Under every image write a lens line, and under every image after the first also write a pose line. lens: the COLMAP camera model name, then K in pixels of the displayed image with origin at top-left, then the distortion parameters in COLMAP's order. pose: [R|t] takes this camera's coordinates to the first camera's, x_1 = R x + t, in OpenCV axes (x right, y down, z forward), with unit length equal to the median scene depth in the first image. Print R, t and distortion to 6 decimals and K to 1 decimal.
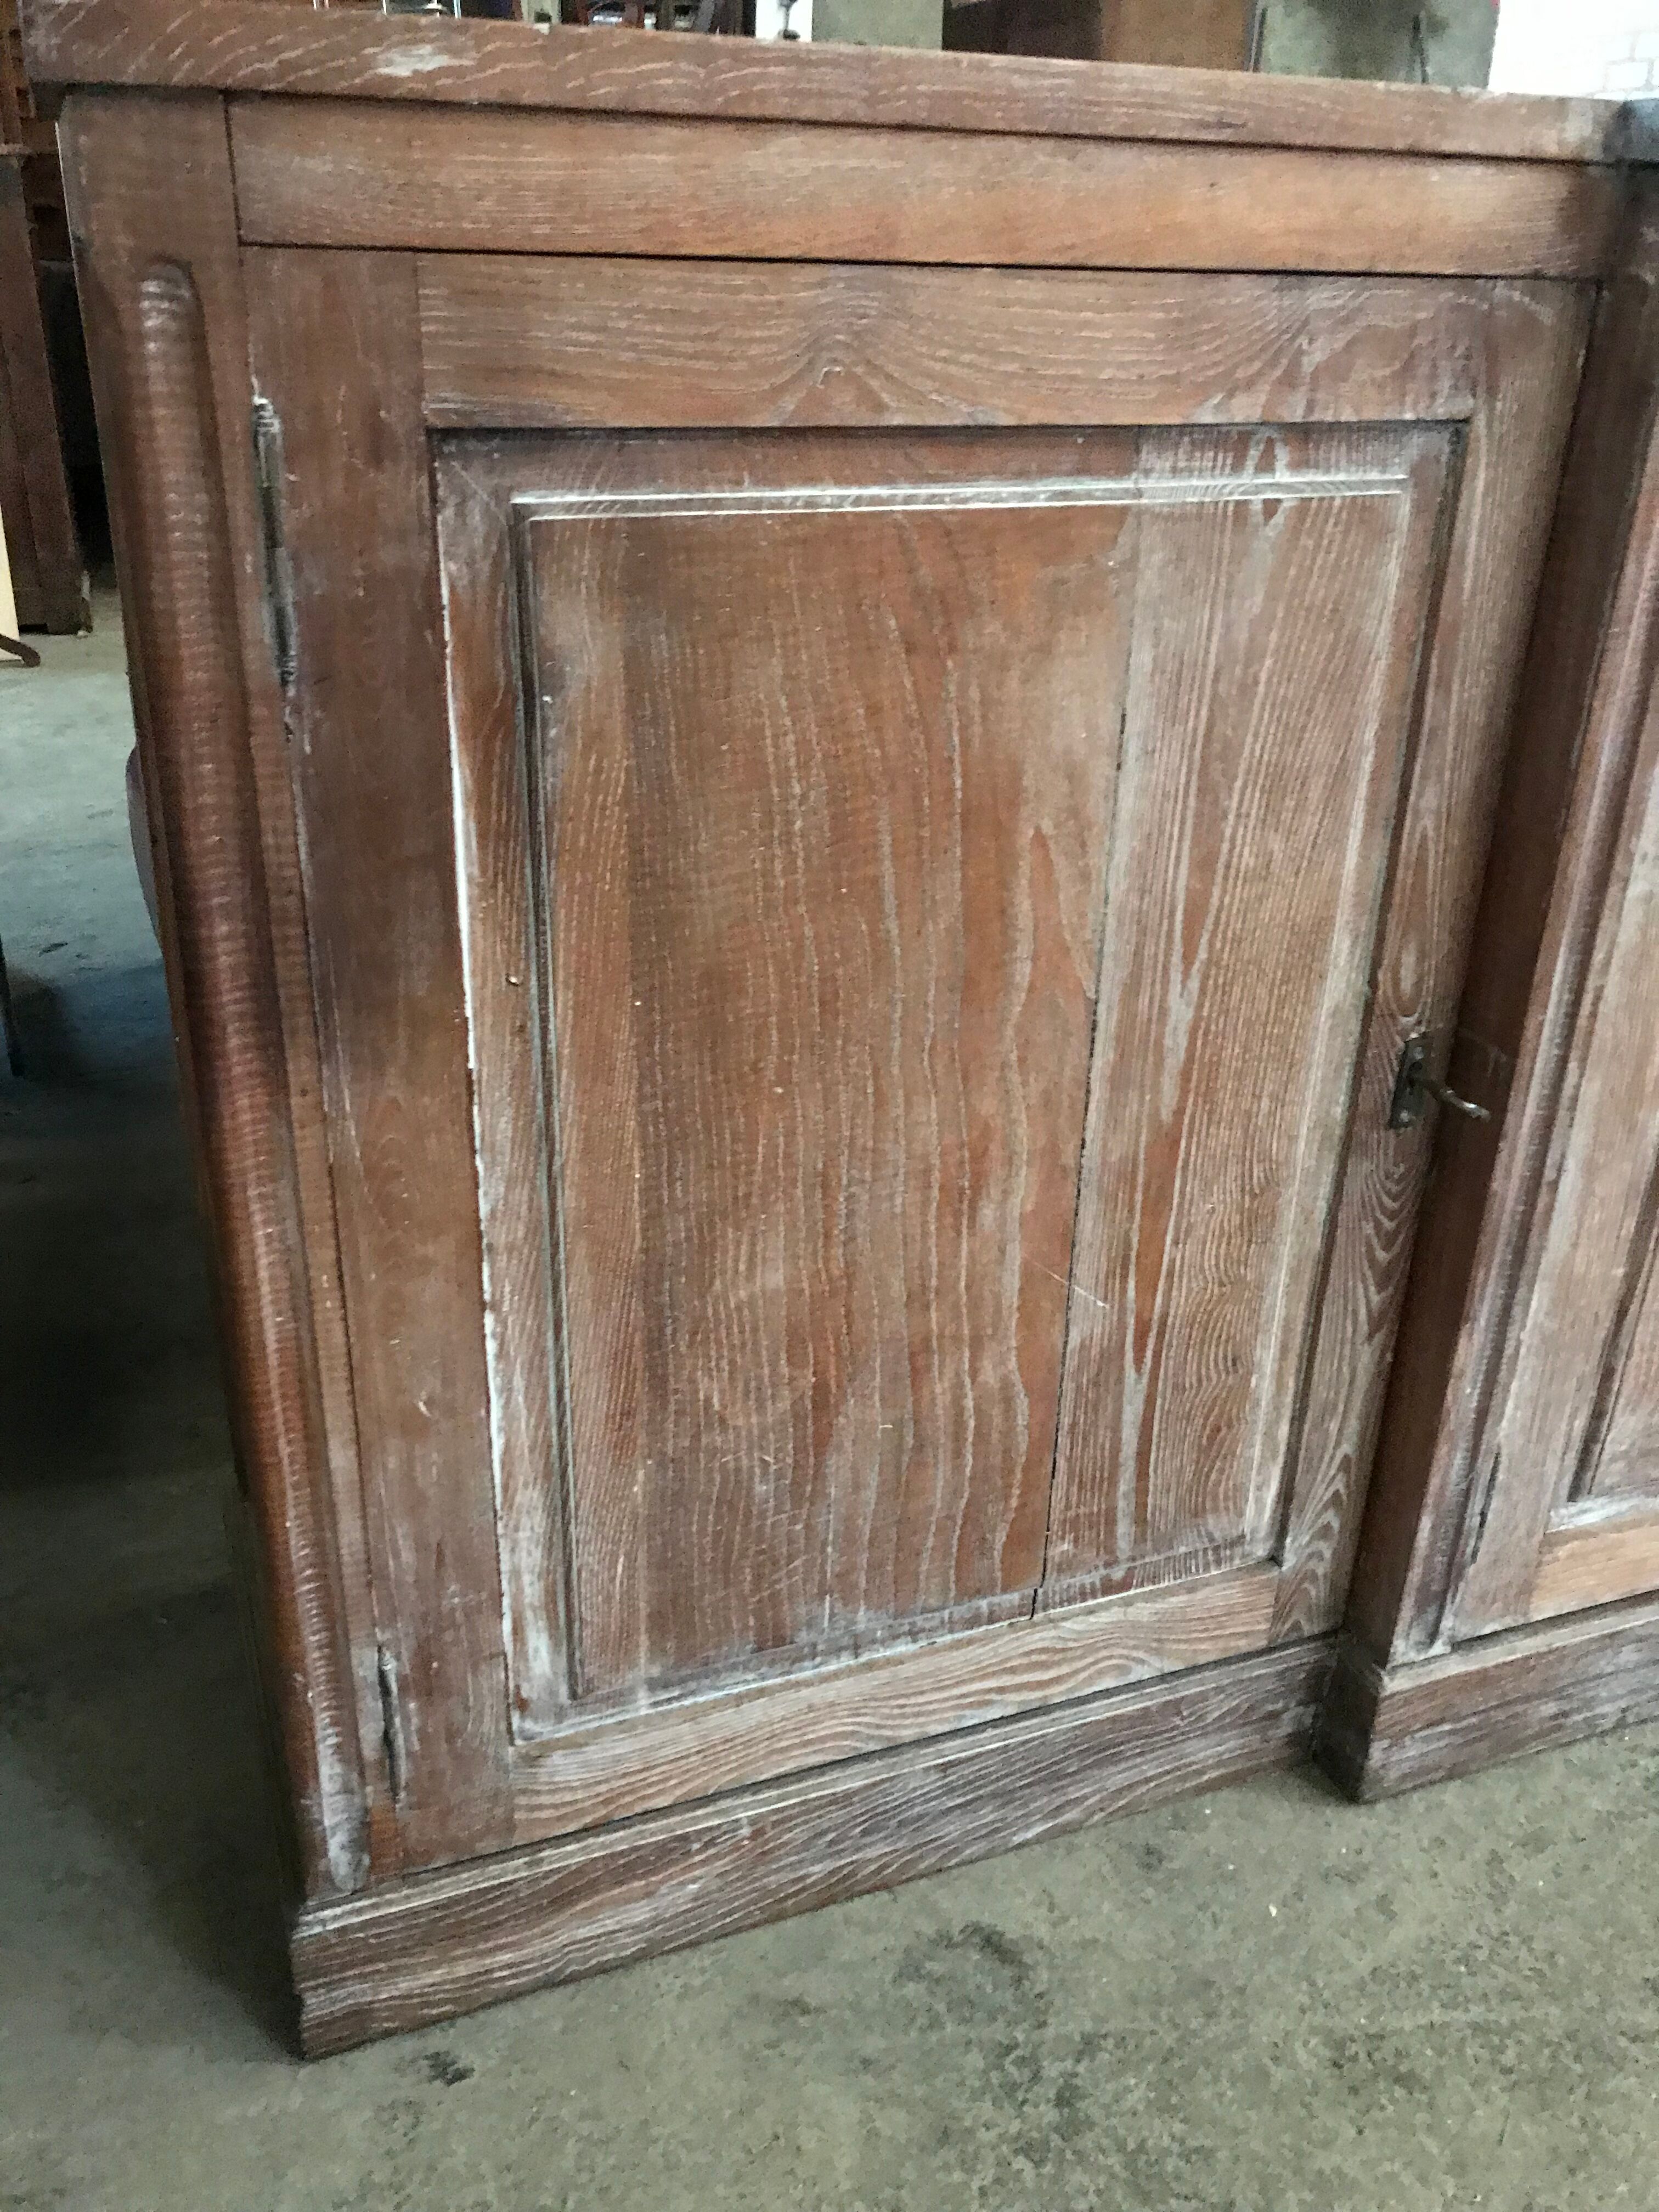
lens RADIAL K [[1847.9, 0, 829.5], [0, 1847.9, 1106.0], [0, 0, 1]] dist [0.017729, -0.000481]
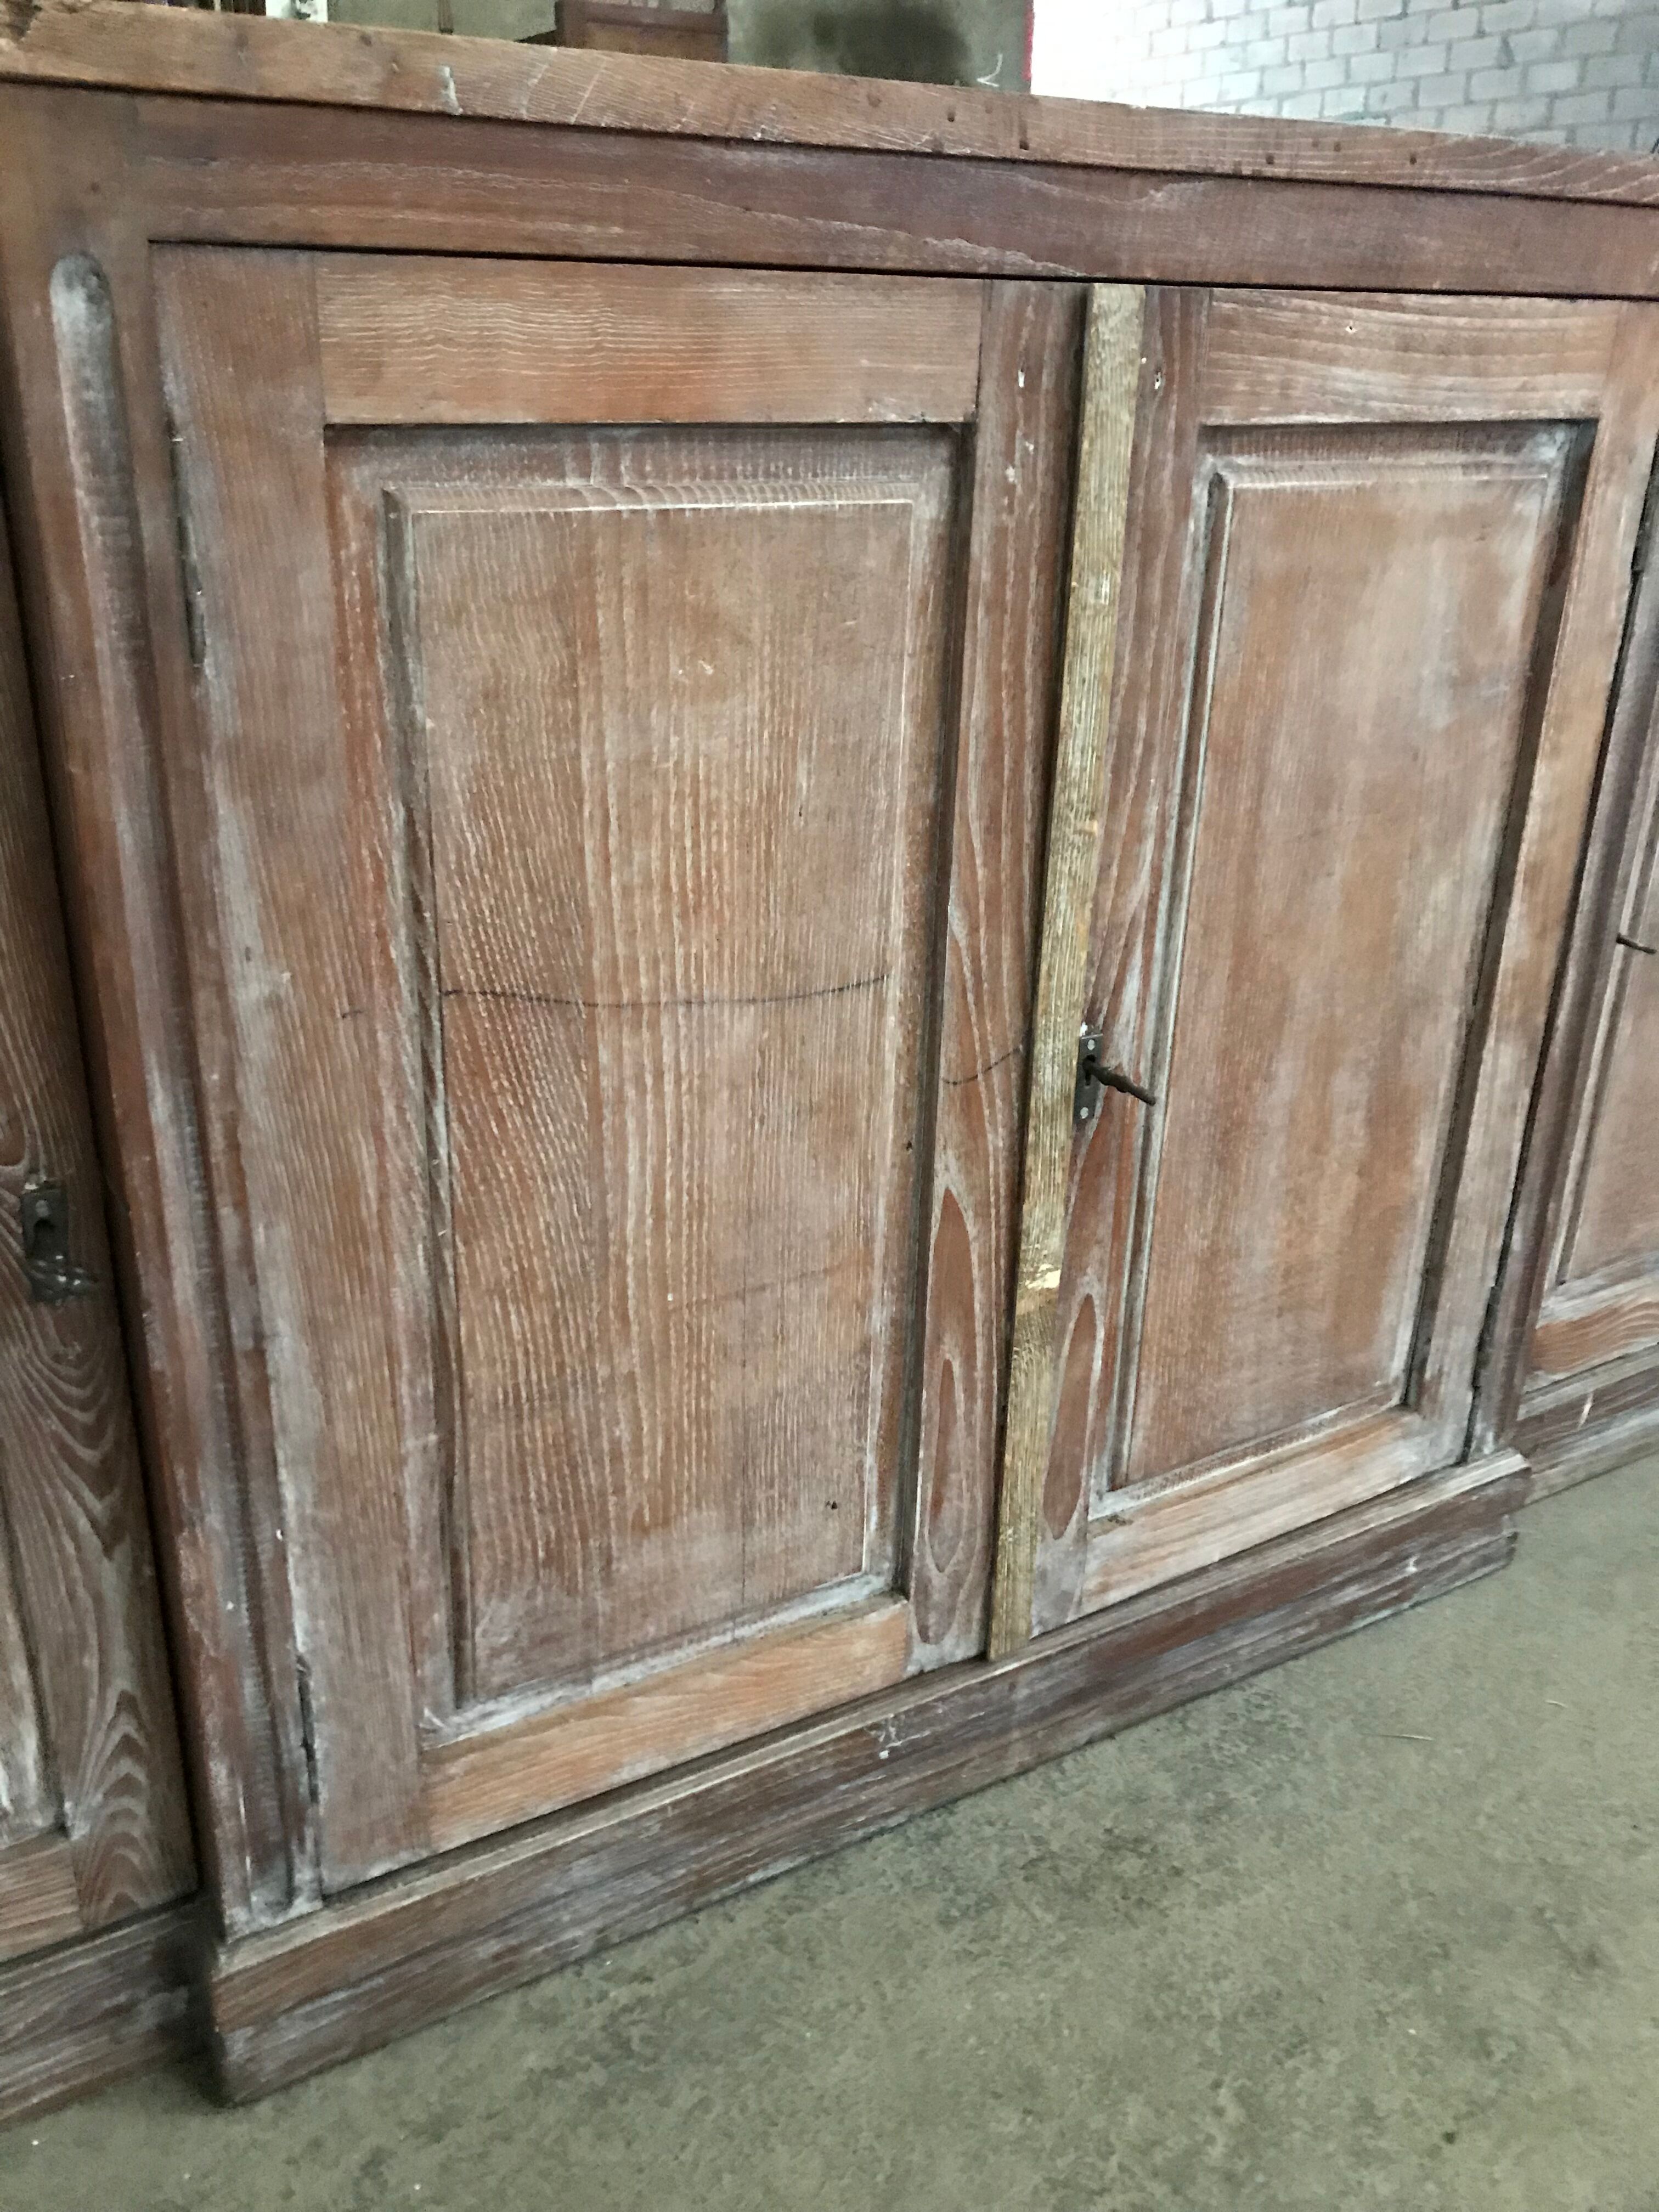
lens RADIAL K [[1825.8, 0, 812.8], [0, 1825.8, 1068.4], [0, 0, 1]] dist [-0.006761, 0.007367]
pose [[0.988402, -0.062014, 0.138623, 0.516104], [0.068237, 0.996843, -0.040595, -0.032347], [-0.135668, 0.049584, 0.989513, 0.170369]]
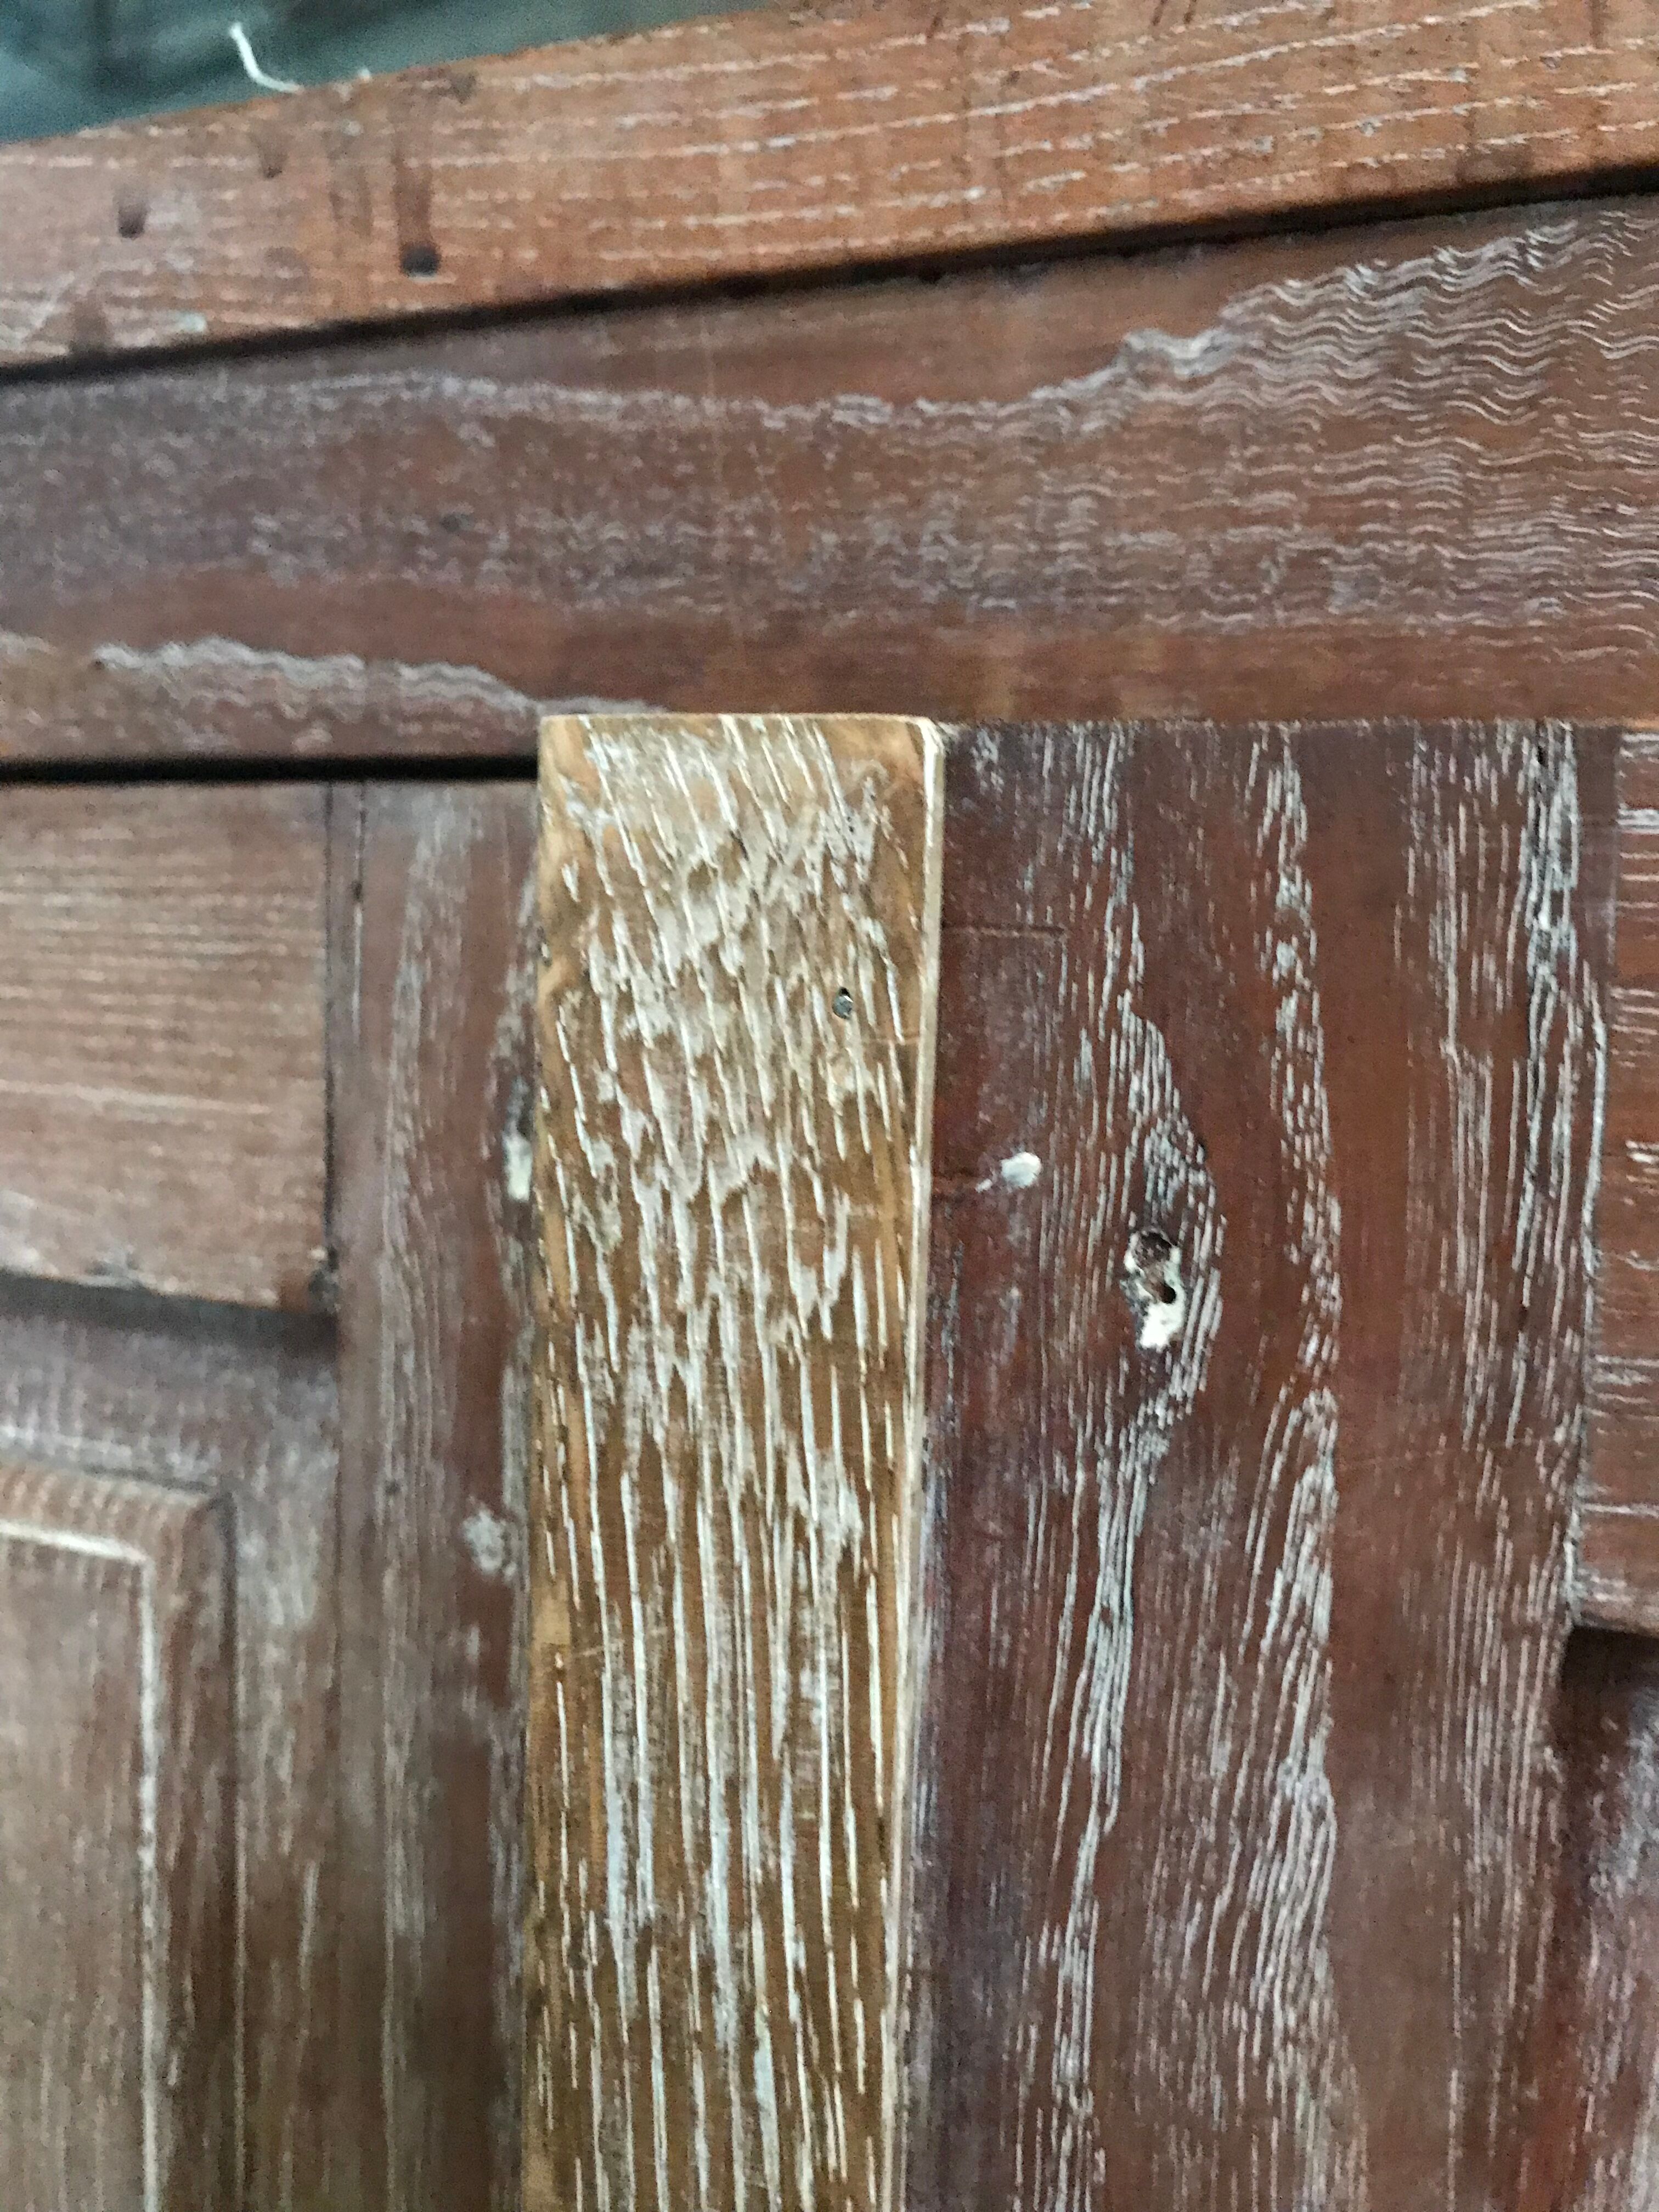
lens RADIAL K [[1584.6, 0, 829.5], [0, 1584.6, 1106.0], [0, 0, 1]] dist [0.007566, 0.006881]
pose [[0.761319, 0.042250, -0.646999, 0.868372], [-0.295379, 0.910910, -0.288086, -0.328173], [0.577187, 0.410435, 0.705973, 0.834330]]
